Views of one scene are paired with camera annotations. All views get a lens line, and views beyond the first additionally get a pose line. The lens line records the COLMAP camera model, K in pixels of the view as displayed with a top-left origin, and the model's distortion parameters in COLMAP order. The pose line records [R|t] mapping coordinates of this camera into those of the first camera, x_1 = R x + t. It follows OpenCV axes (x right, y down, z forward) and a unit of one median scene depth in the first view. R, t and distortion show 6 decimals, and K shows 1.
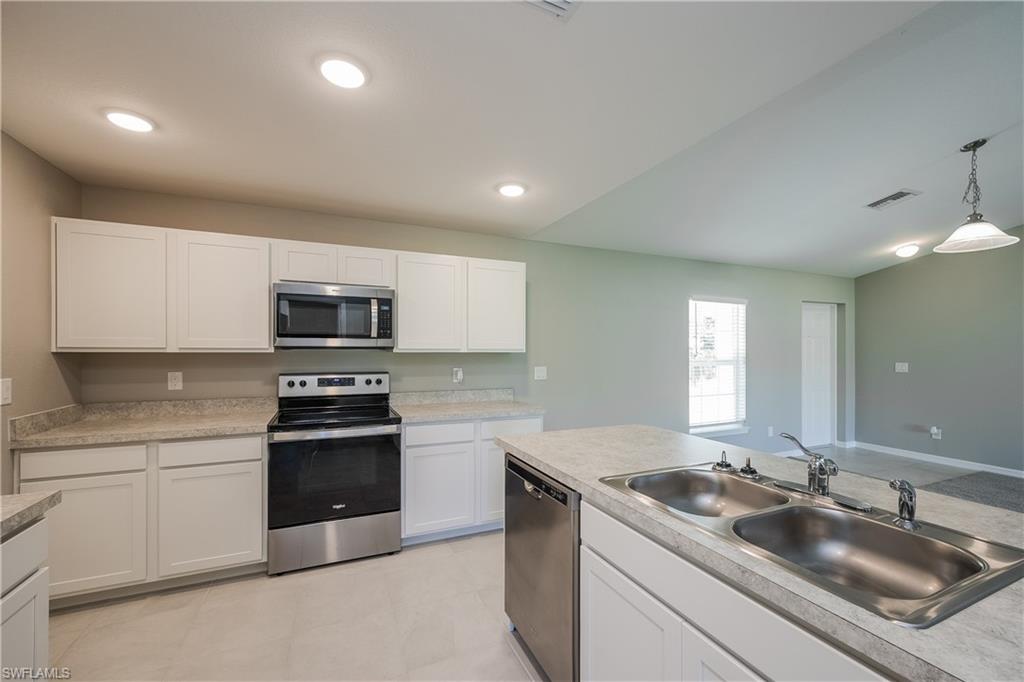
lens RADIAL K [[417.9, 0, 512.6], [0, 417.9, 344.9], [0, 0, 1]] dist [0.001073, -0.000011]
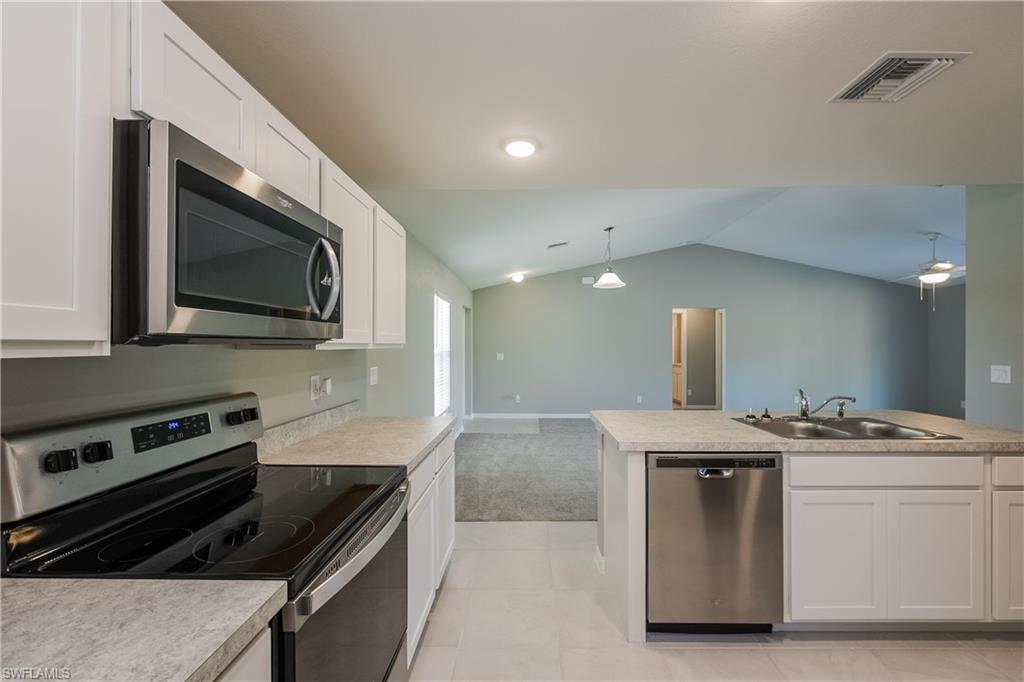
lens RADIAL K [[429.4, 0, 521.4], [0, 429.4, 339.3], [0, 0, 1]] dist [-0.000356, -0.000138]
pose [[0.406958, 0.009298, 0.913399, -0.519967], [-0.008545, 0.999943, -0.006372, 0.004572], [-0.913407, -0.005212, 0.407015, 0.444245]]
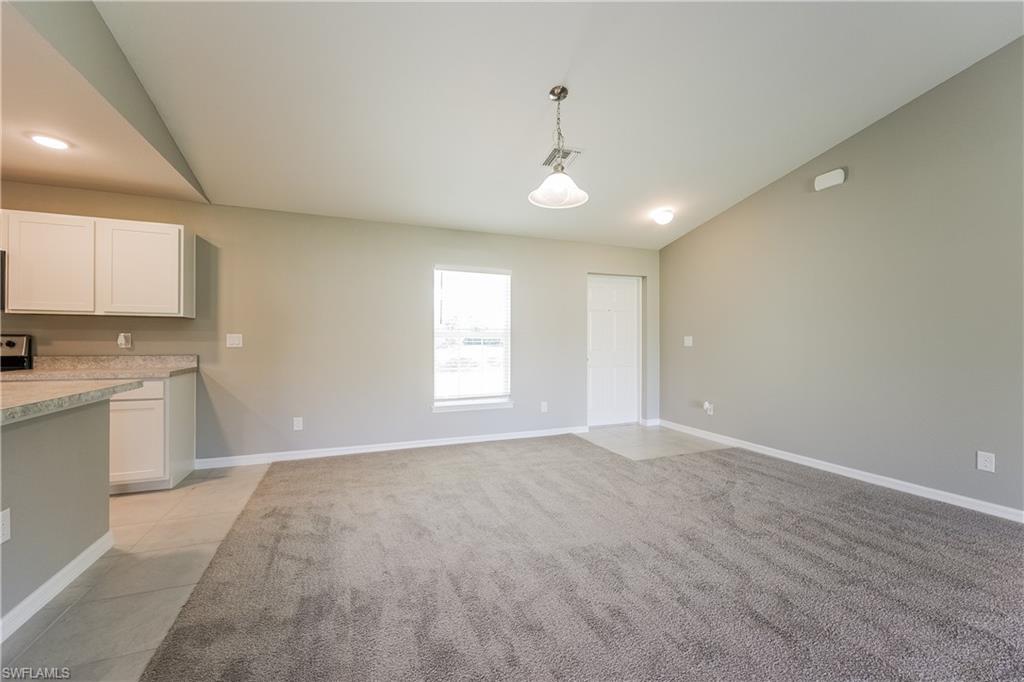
lens RADIAL K [[417.9, 0, 512.6], [0, 417.9, 344.9], [0, 0, 1]] dist [0.001073, -0.000011]
pose [[0.999444, -0.000660, -0.033330, 0.747065], [0.001196, 0.999870, 0.016059, 0.062092], [0.033315, -0.016090, 0.999315, 0.035580]]
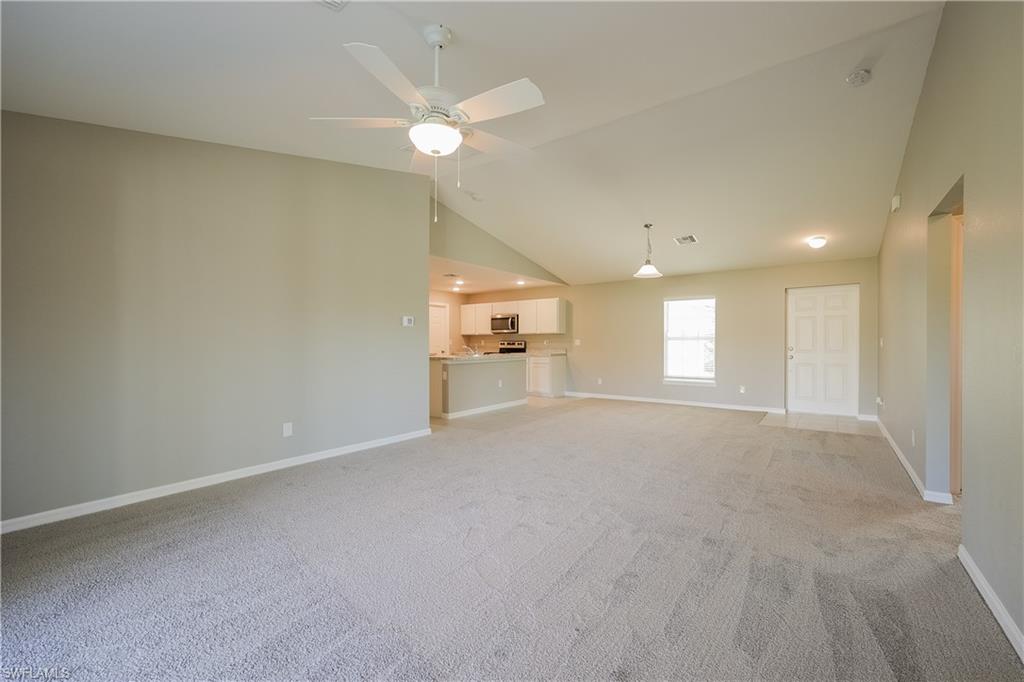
lens RADIAL K [[417.9, 0, 512.6], [0, 417.9, 344.9], [0, 0, 1]] dist [0.001073, -0.000011]
pose [[0.487363, 0.002980, -0.873194, 1.875885], [0.010275, 0.999905, 0.009148, 0.054925], [0.873139, -0.013430, 0.487286, -0.423831]]
